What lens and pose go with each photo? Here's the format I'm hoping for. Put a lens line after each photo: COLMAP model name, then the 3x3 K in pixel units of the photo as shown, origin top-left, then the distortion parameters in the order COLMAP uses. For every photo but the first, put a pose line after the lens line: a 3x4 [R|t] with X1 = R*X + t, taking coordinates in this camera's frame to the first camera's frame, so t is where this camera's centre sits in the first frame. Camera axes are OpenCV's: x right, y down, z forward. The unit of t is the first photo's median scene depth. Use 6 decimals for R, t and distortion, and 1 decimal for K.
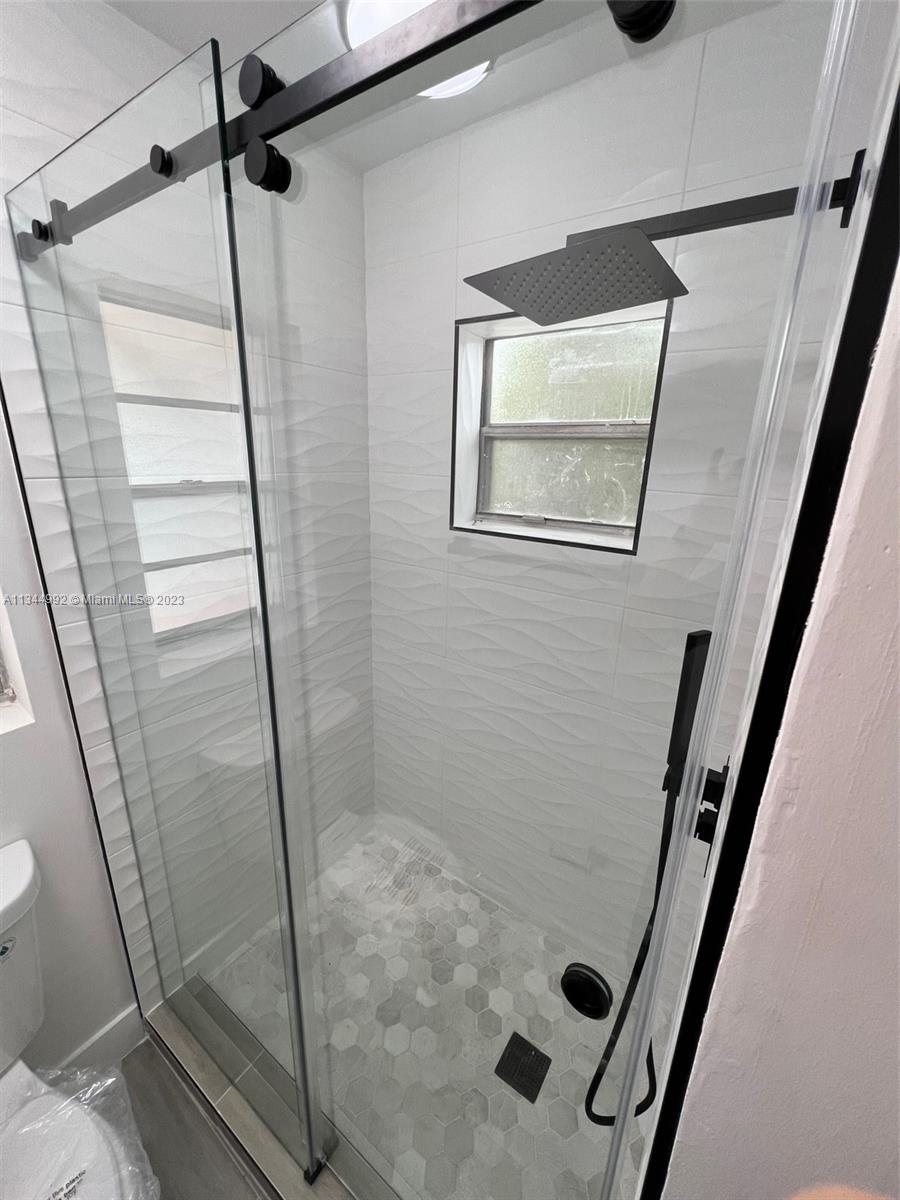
lens RADIAL K [[480.6, 0, 453.6], [0, 480.6, 598.3], [0, 0, 1]] dist [-0.001729, 0.000415]
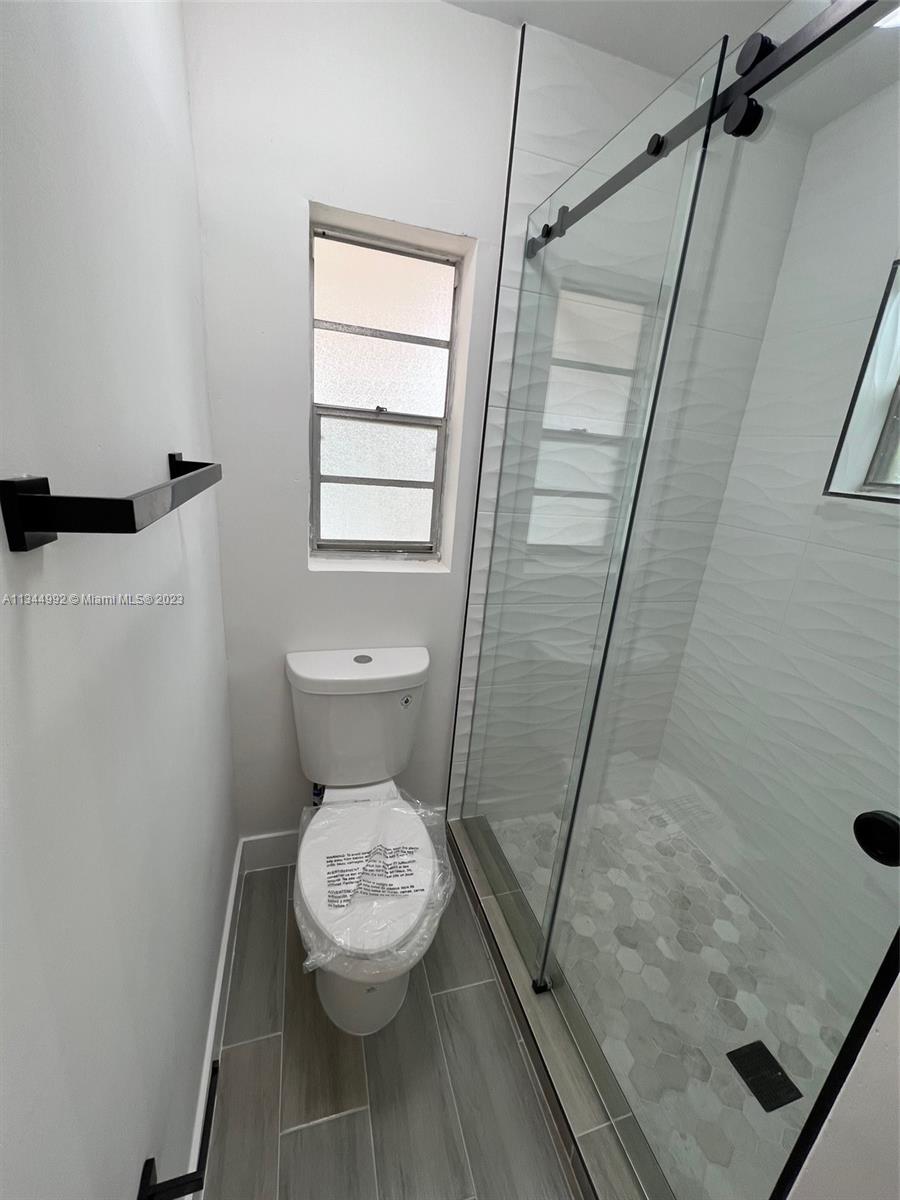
lens RADIAL K [[480.6, 0, 453.6], [0, 480.6, 598.3], [0, 0, 1]] dist [-0.001729, 0.000415]
pose [[0.784018, 0.218637, -0.580959, 0.019578], [-0.238369, 0.970203, 0.043439, 0.230297], [0.573146, 0.104426, 0.812773, -0.174392]]
